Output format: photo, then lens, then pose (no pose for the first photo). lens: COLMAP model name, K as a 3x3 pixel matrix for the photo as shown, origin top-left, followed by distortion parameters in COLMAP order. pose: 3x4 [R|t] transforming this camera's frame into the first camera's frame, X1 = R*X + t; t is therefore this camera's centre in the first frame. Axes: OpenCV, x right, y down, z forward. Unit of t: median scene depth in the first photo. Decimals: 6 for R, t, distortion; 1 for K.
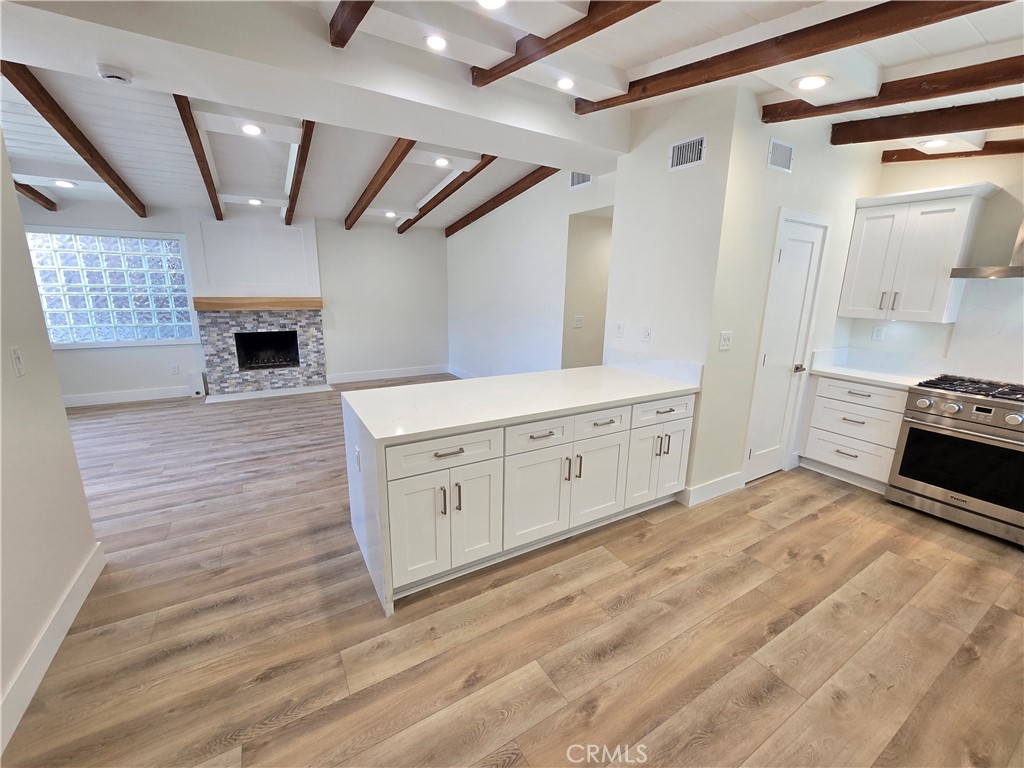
lens RADIAL K [[419.4, 0, 515.5], [0, 419.4, 379.2], [0, 0, 1]] dist [-0.007703, 0.002505]
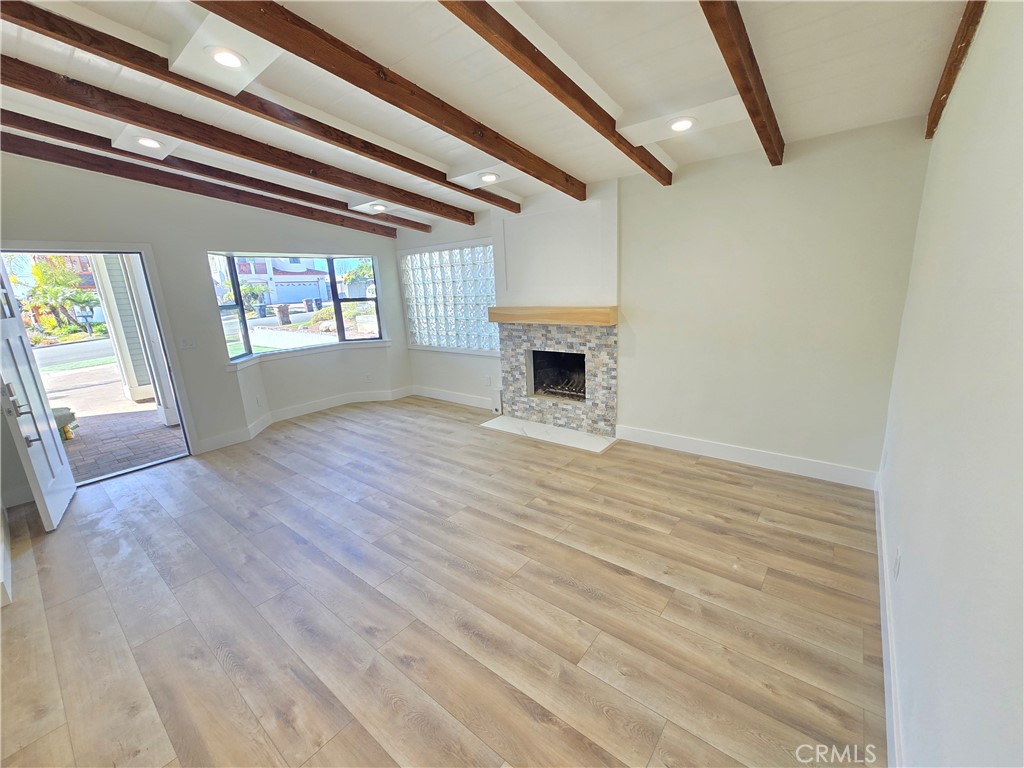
lens RADIAL K [[419.4, 0, 508.9], [0, 419.4, 375.8], [0, 0, 1]] dist [-0.007703, 0.002505]
pose [[0.357973, 0.168017, -0.918491, 0.146436], [-0.149407, 0.981310, 0.121278, -0.266289], [0.921701, 0.093814, 0.376385, 1.135518]]
